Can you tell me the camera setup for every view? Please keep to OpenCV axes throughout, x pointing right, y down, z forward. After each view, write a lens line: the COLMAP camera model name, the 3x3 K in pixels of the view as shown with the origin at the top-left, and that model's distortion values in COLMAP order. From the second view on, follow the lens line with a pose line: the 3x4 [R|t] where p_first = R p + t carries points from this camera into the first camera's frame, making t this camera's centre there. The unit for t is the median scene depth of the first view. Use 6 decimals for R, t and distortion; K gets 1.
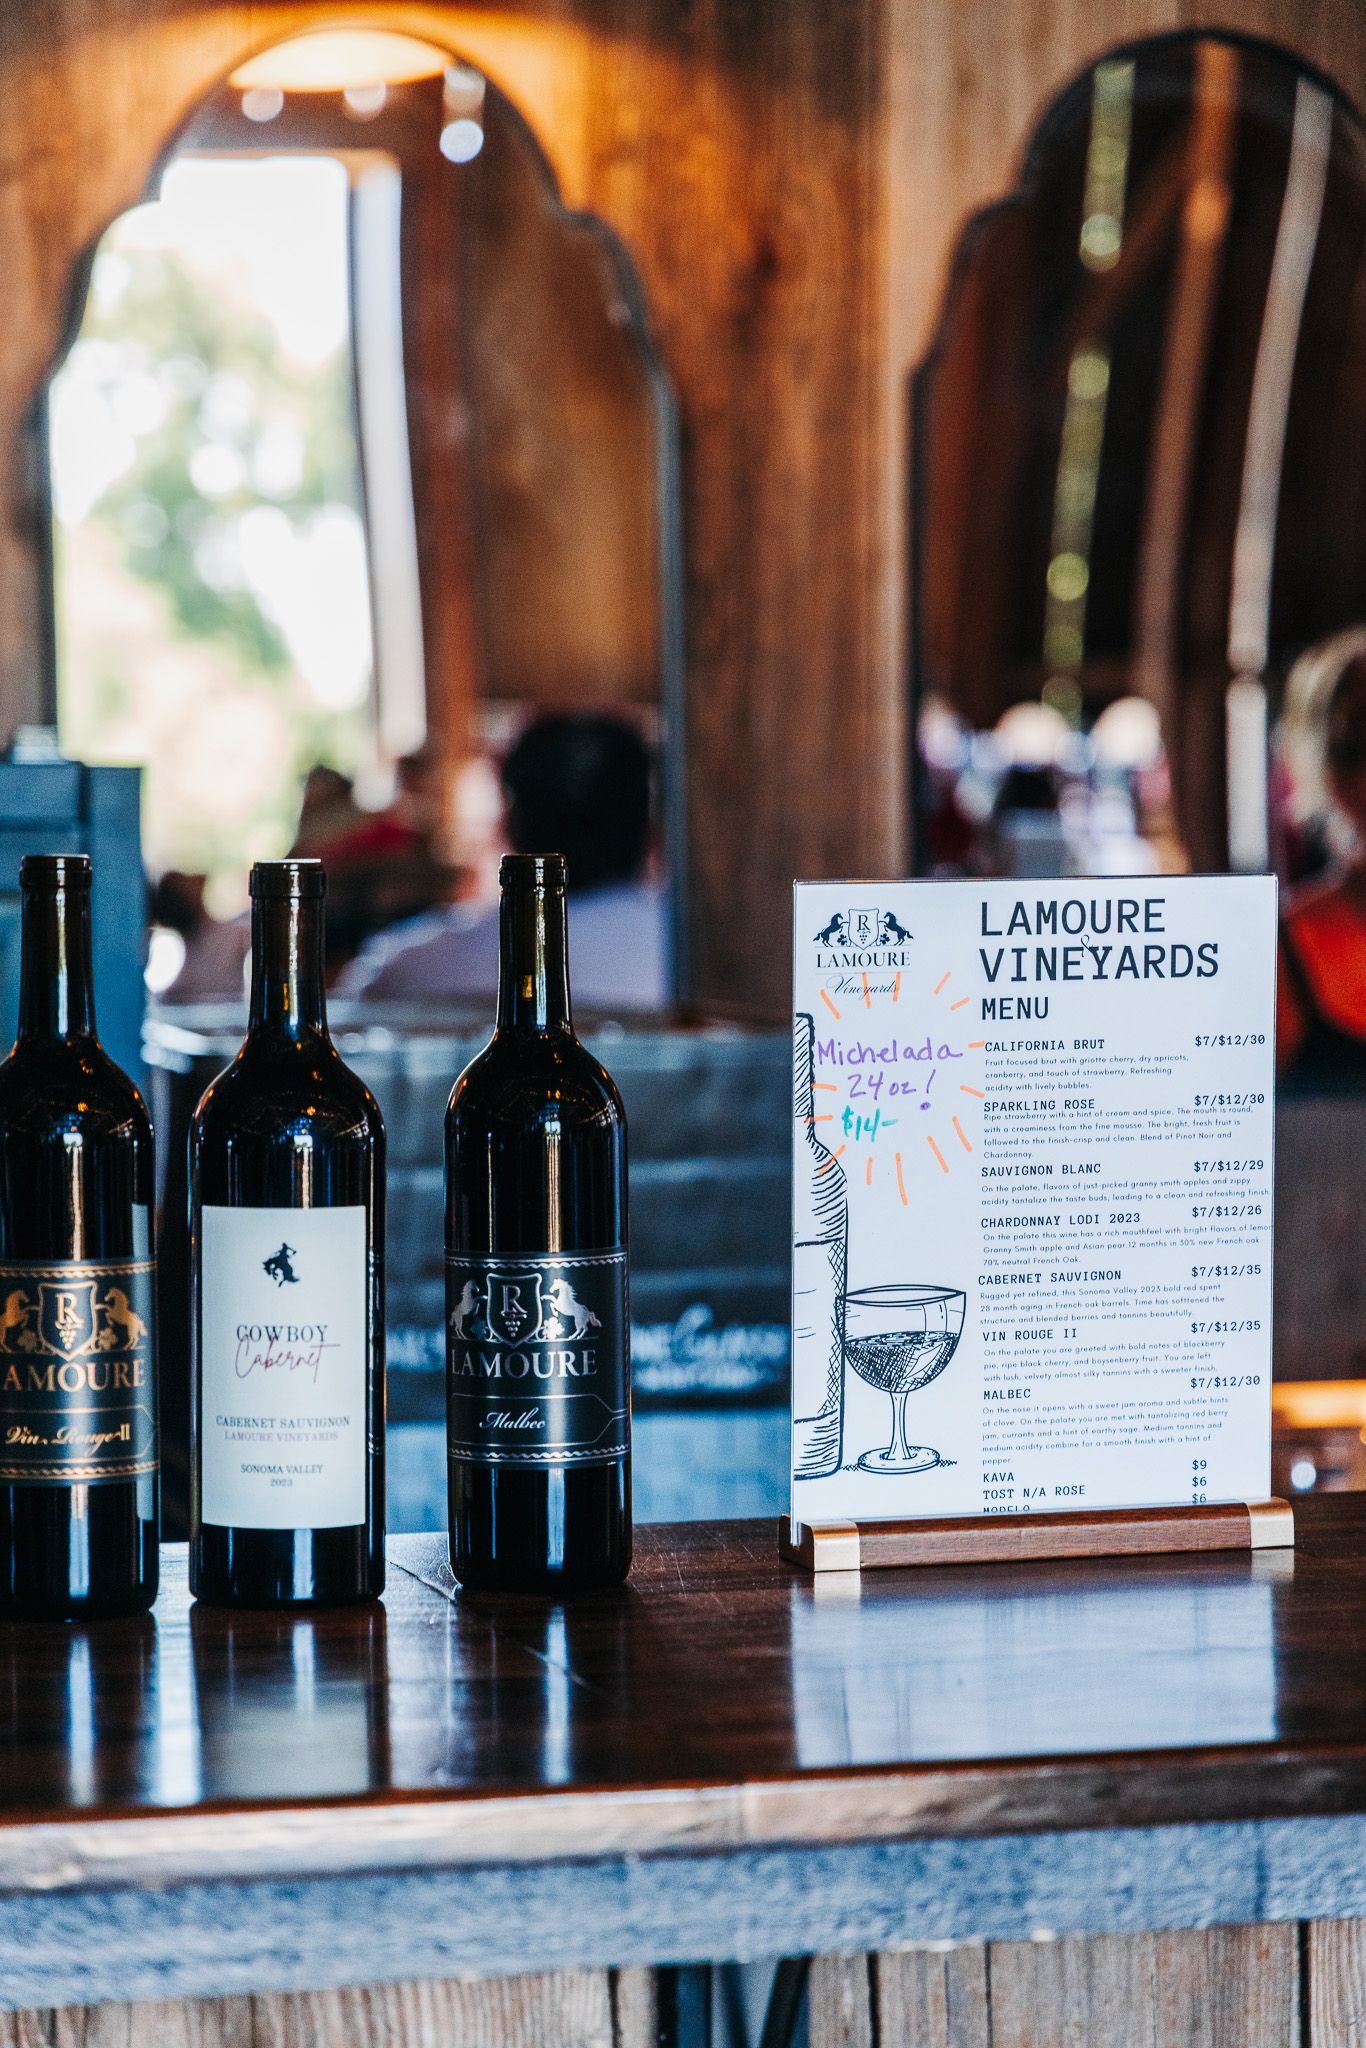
lens RADIAL K [[5361.7, 0, 684.9], [0, 5361.7, 1021.2], [0, 0, 1]] dist [0.002914, 0.000000]
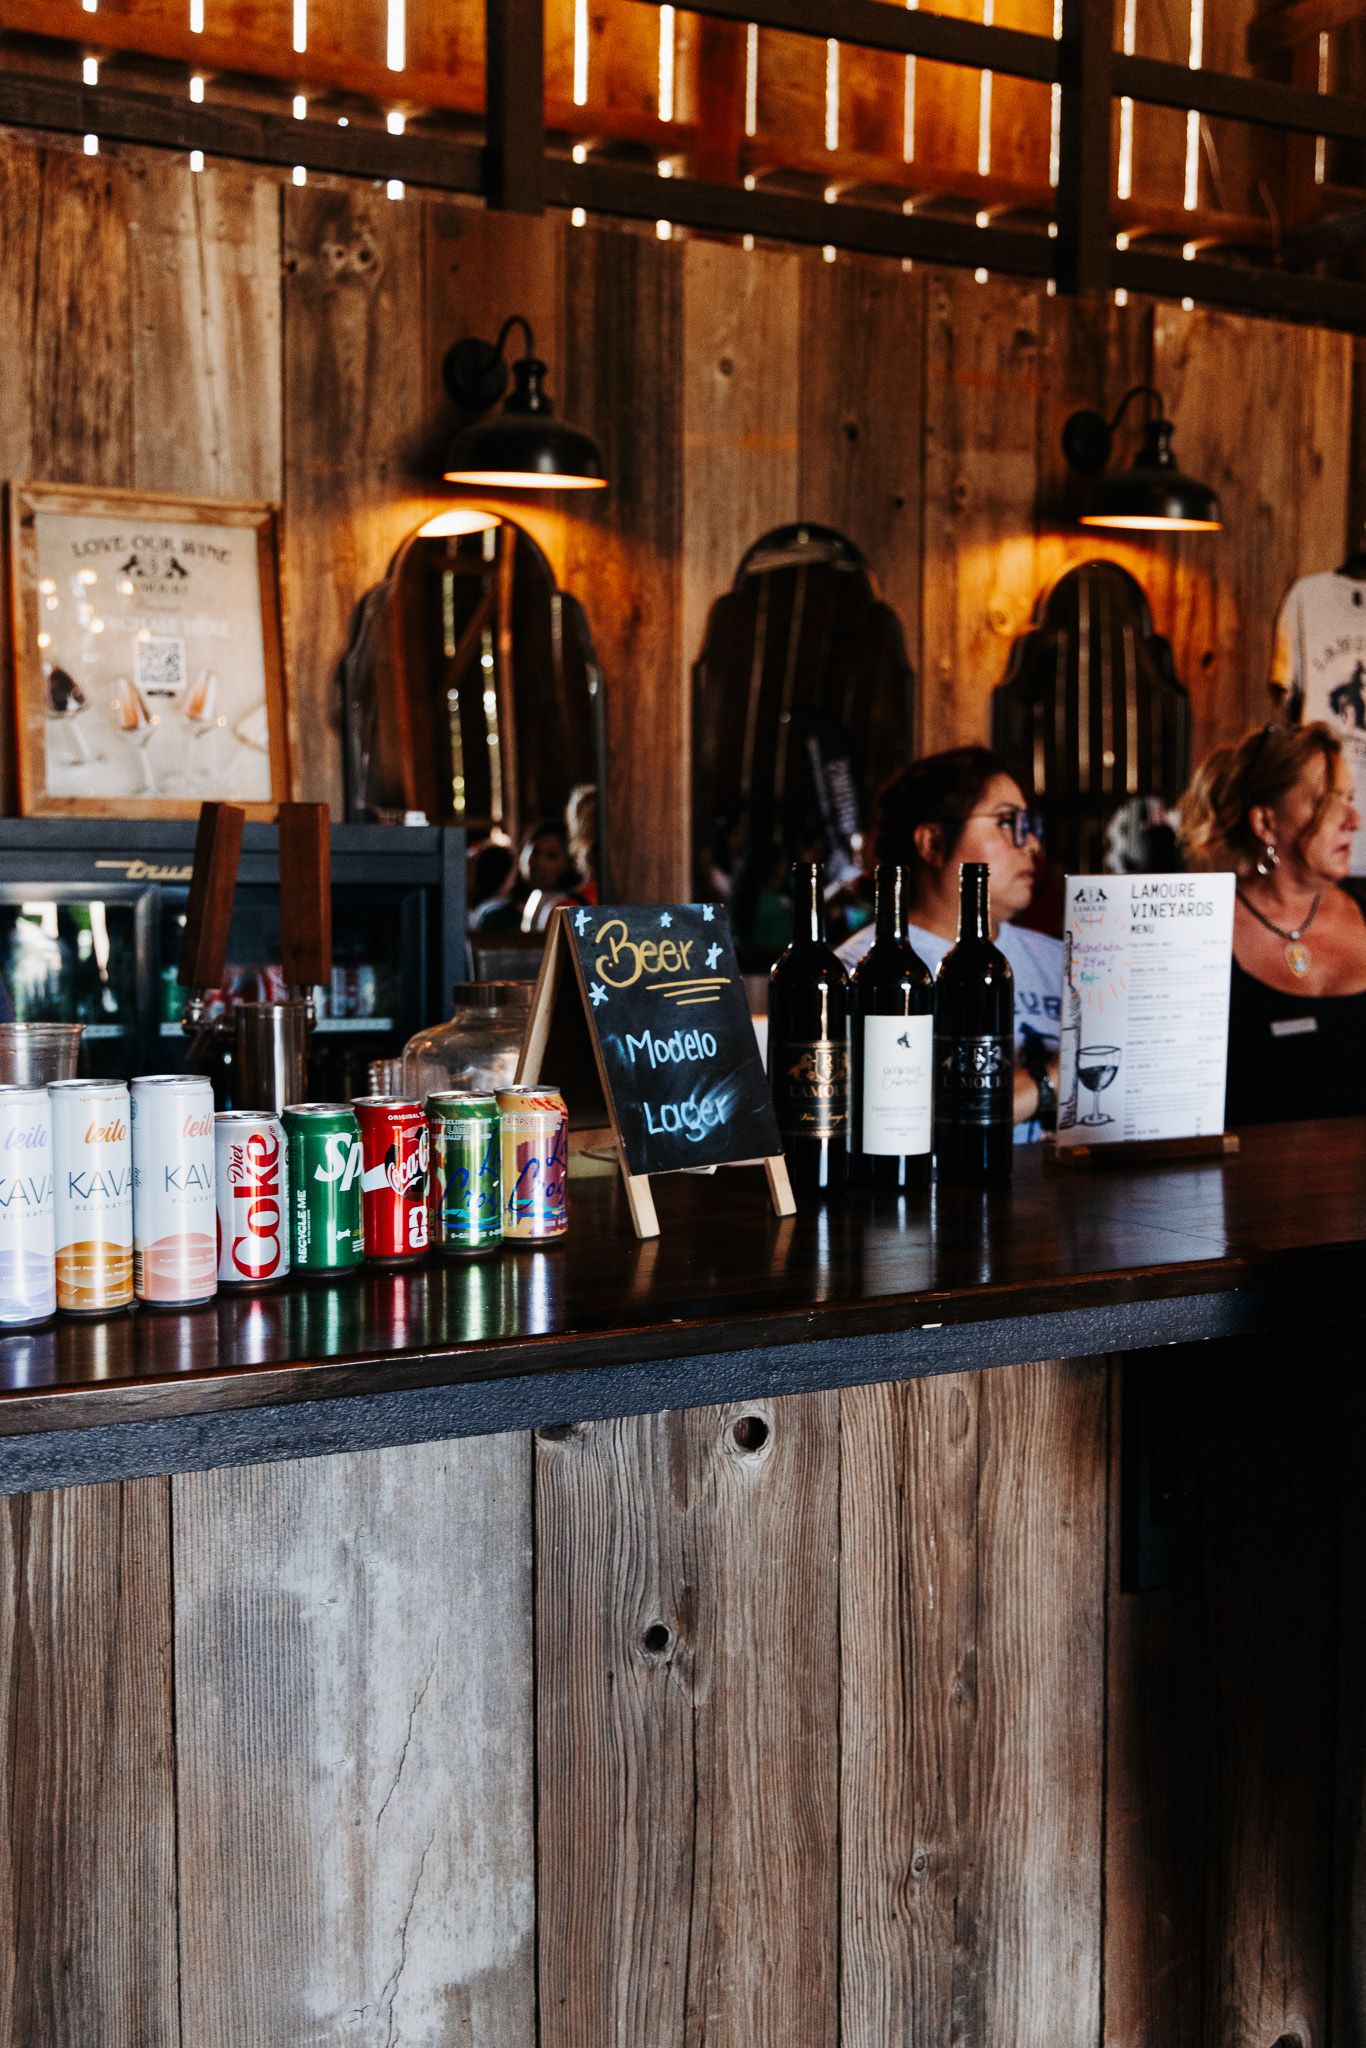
lens RADIAL K [[2195.5, 0, 670.2], [0, 2195.5, 1009.4], [0, 0, 1]] dist [0.013650, 0.000000]
pose [[0.974422, -0.010597, 0.224474, -0.382431], [0.003763, 0.999517, 0.030850, 0.002496], [-0.224693, -0.029217, 0.973992, 0.102733]]
